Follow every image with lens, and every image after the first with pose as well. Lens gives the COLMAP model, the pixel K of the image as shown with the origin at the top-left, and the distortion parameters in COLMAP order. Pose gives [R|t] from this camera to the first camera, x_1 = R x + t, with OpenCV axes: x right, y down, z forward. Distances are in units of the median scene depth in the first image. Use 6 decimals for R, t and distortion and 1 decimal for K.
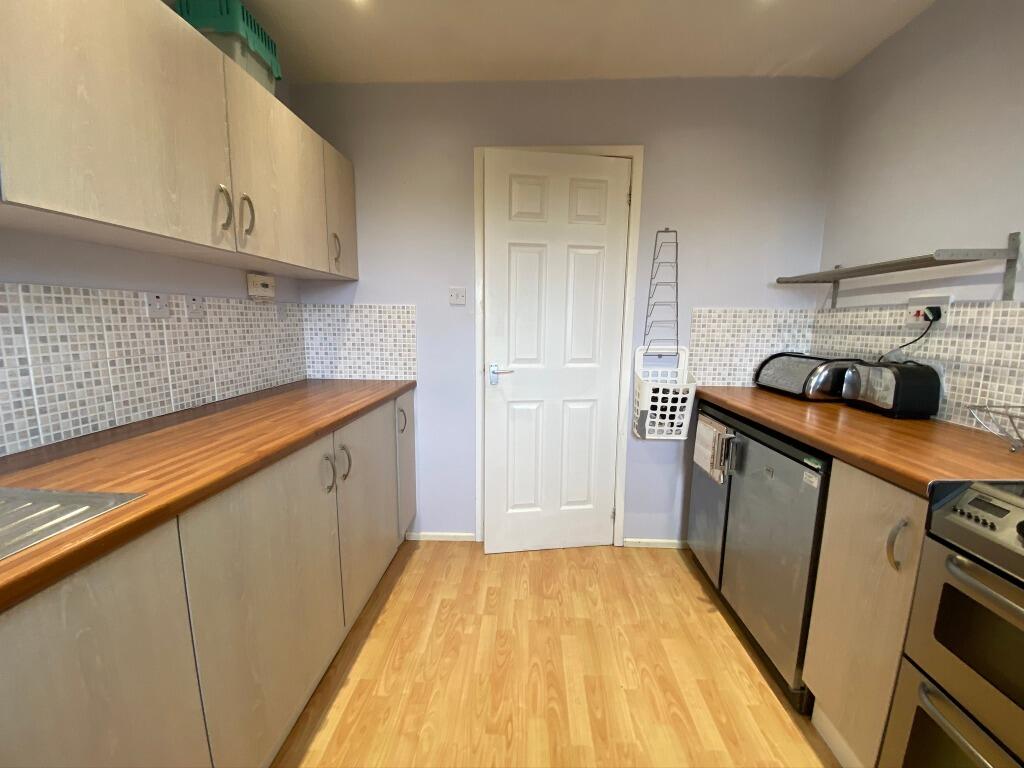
lens RADIAL K [[414.3, 0, 521.7], [0, 414.3, 384.5], [0, 0, 1]] dist [-0.005330, -0.010994]
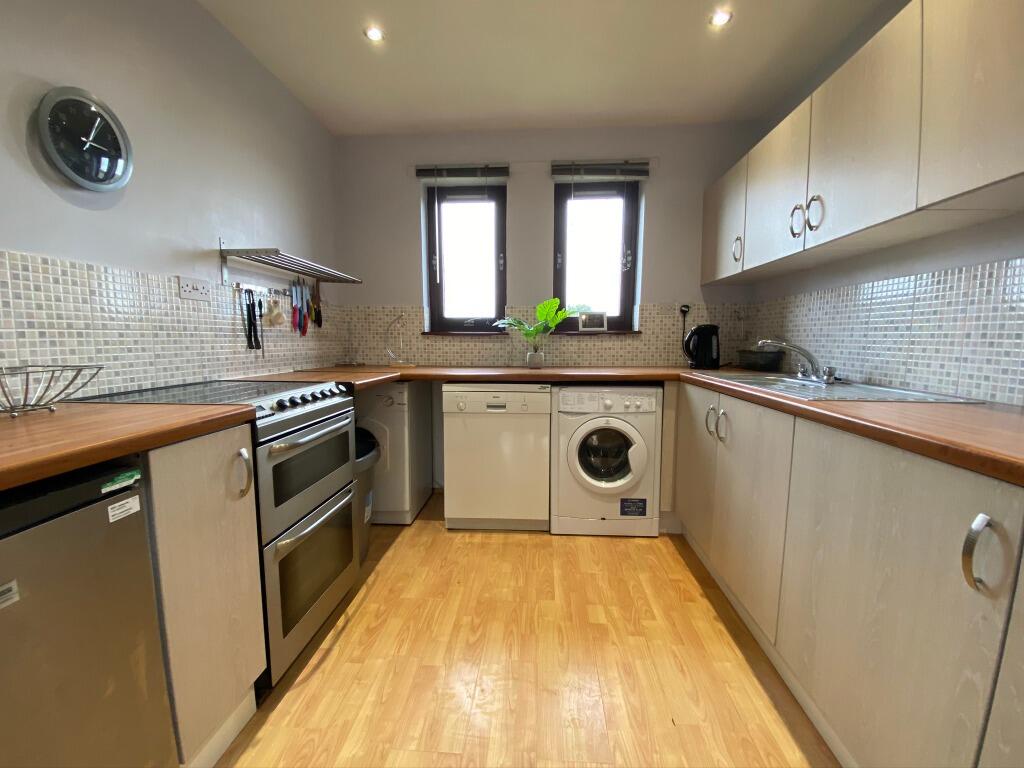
lens RADIAL K [[414.3, 0, 510.5], [0, 414.3, 384.7], [0, 0, 1]] dist [-0.005330, -0.010994]
pose [[-0.998564, -0.018071, 0.050427, 0.095120], [-0.004800, 0.967777, 0.251762, -0.110785], [-0.053352, 0.251158, -0.966475, 1.562516]]
